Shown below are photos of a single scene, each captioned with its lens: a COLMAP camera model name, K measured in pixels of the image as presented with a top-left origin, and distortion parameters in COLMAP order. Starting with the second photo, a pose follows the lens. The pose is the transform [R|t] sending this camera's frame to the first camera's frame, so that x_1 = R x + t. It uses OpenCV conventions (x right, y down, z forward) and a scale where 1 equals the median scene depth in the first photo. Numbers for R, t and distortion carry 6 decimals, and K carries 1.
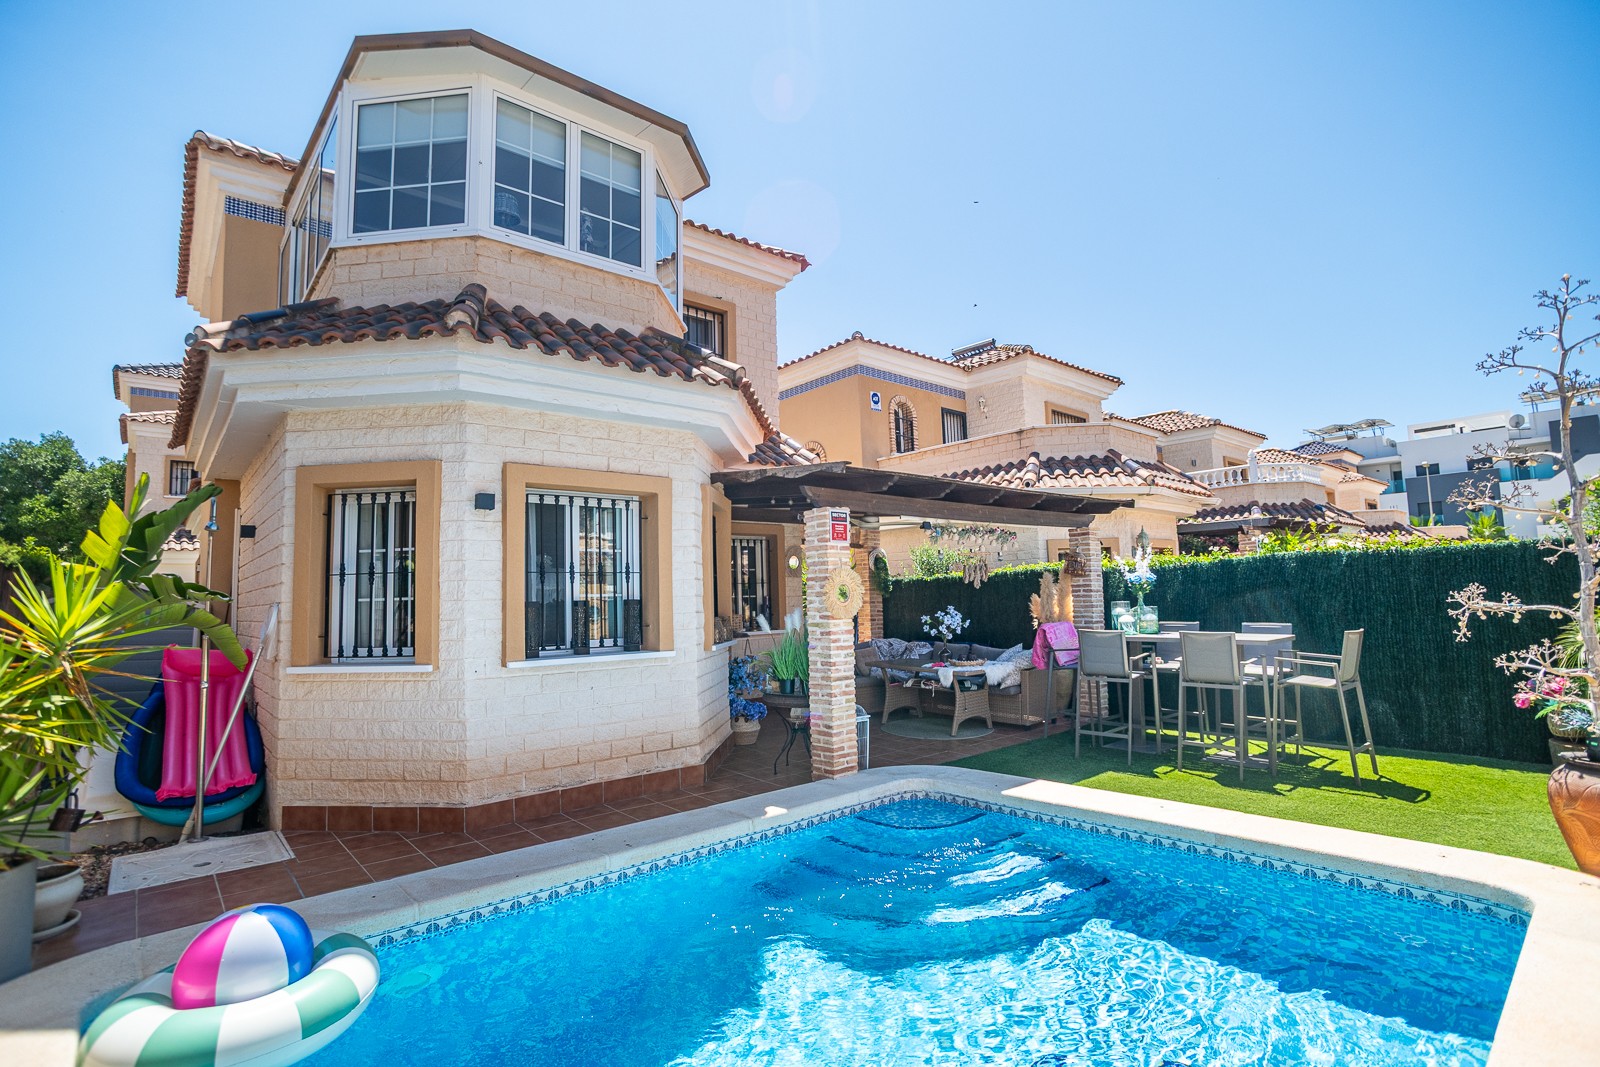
lens RADIAL K [[775.4, 0, 806.3], [0, 775.4, 523.0], [0, 0, 1]] dist [-0.038405, -0.000083]
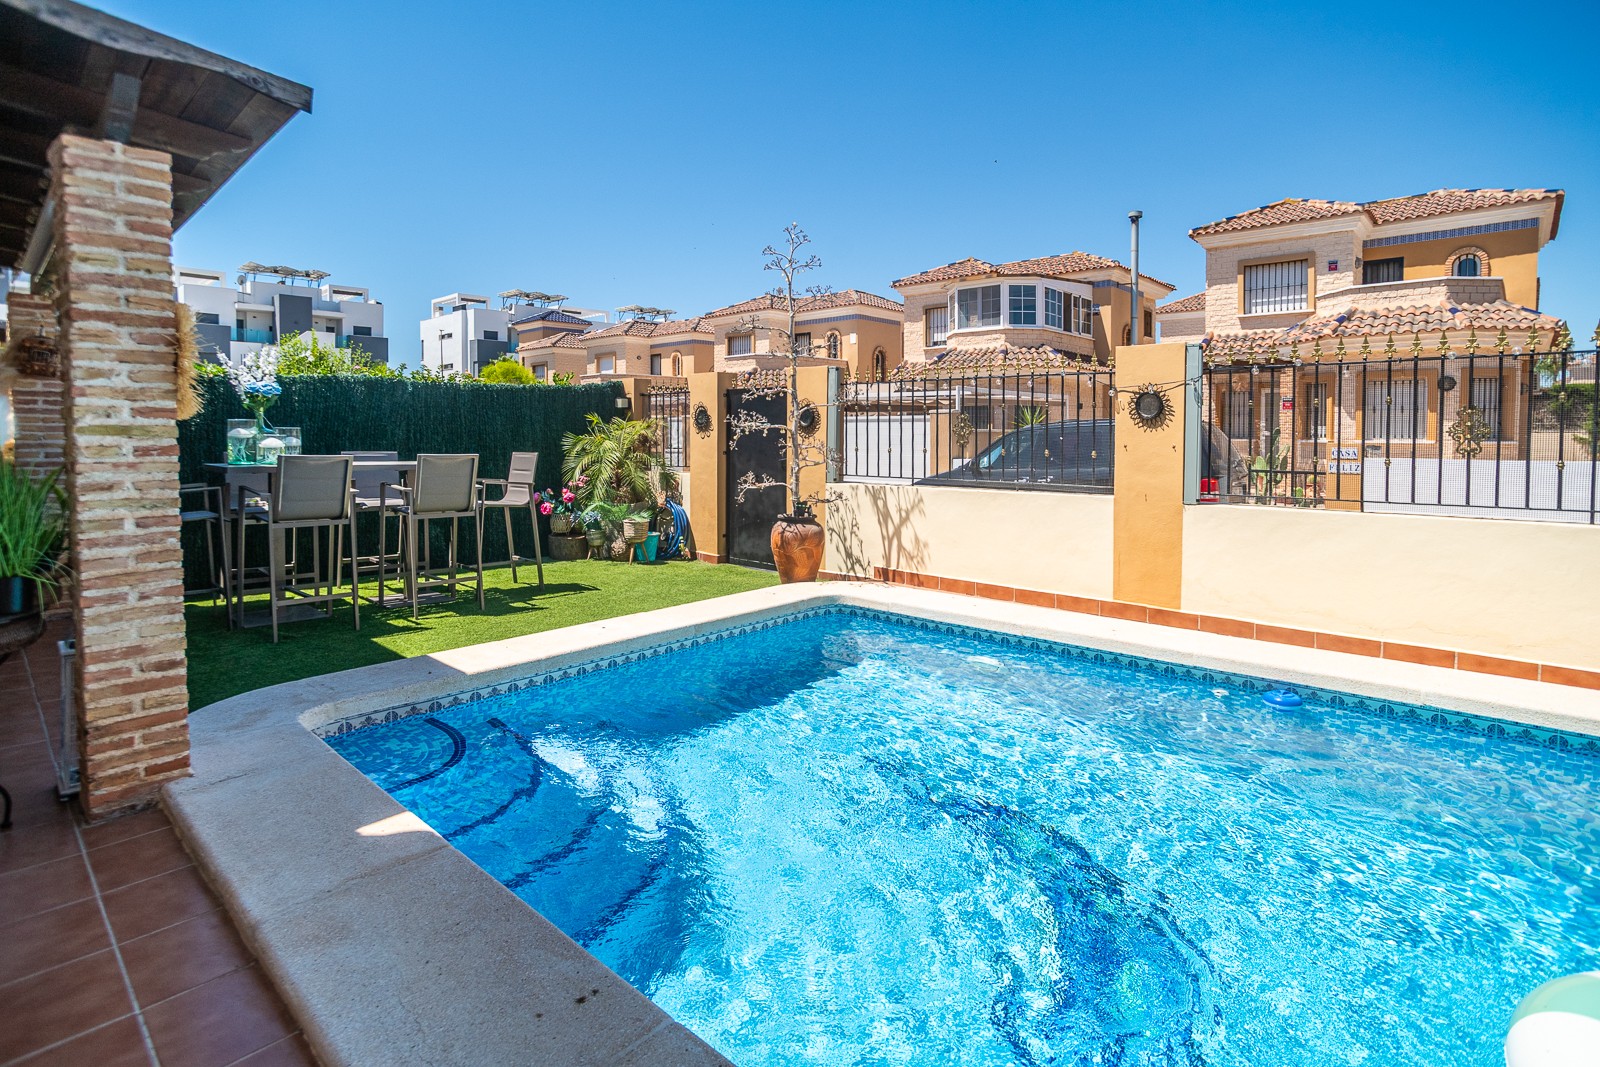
lens RADIAL K [[807.2, 0, 802.4], [0, 807.2, 472.6], [0, 0, 1]] dist [-0.027161, 0.000551]
pose [[-0.111875, -0.019701, 0.993527, -0.435953], [-0.100398, 0.994912, 0.008423, 0.110732], [-0.988638, -0.098806, -0.113284, 0.693401]]
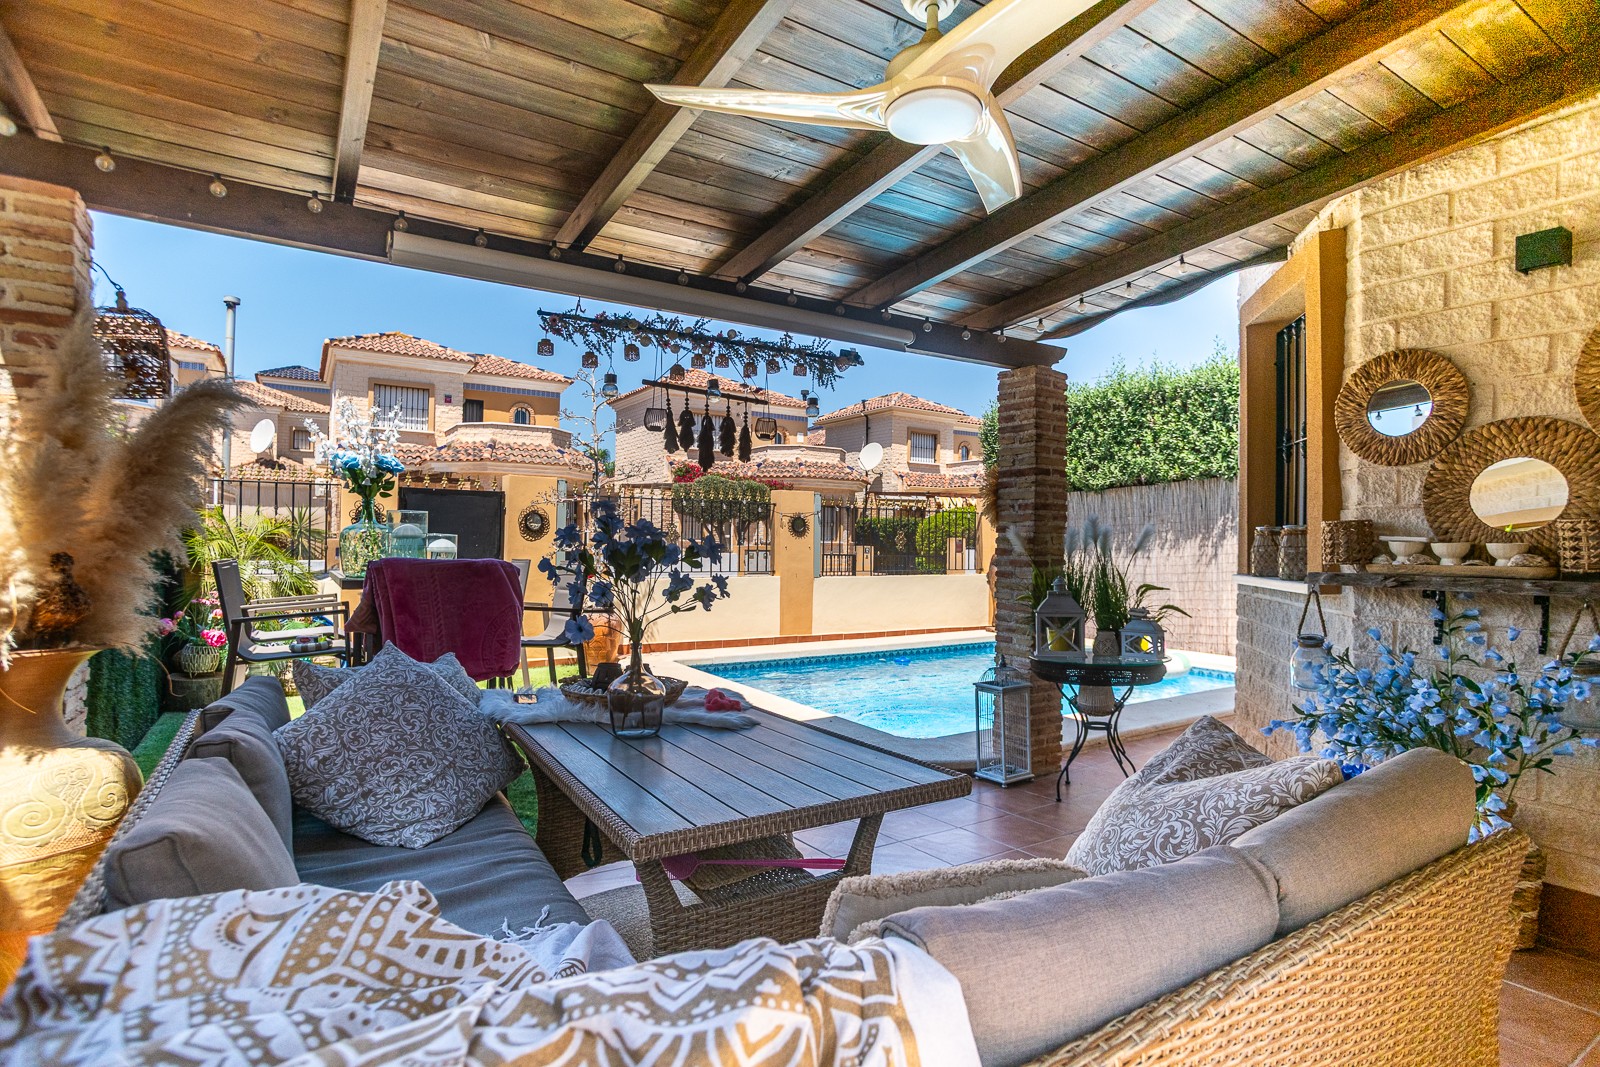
lens RADIAL K [[802.3, 0, 797.4], [0, 802.3, 529.6], [0, 0, 1]] dist [-0.058574, 0.039905]
pose [[-0.987361, 0.015615, 0.157714, 0.110878], [-0.003351, 0.992855, -0.119281, 0.201964], [-0.158450, -0.118302, -0.980254, 1.719454]]
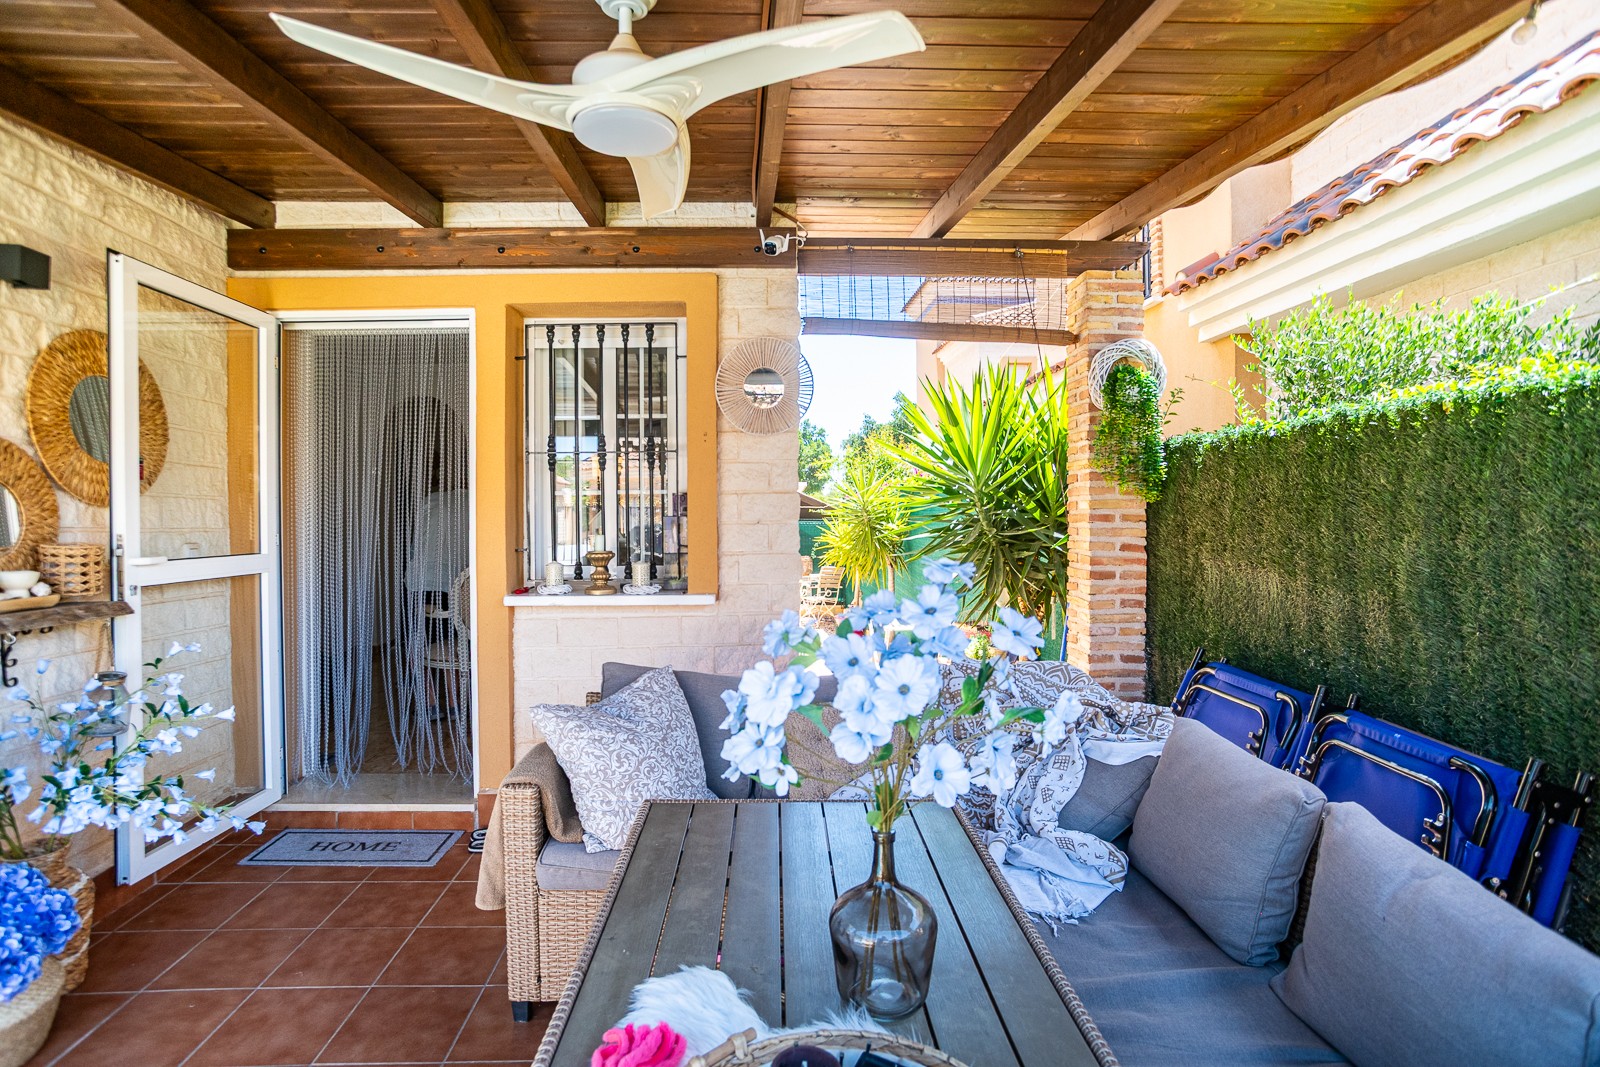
lens RADIAL K [[802.3, 0, 797.4], [0, 802.3, 529.6], [0, 0, 1]] dist [-0.058574, 0.039905]
pose [[0.797601, 0.030895, -0.602393, 0.330228], [0.041583, 0.993495, 0.106011, 0.124315], [0.601750, -0.109604, 0.791128, 1.246996]]
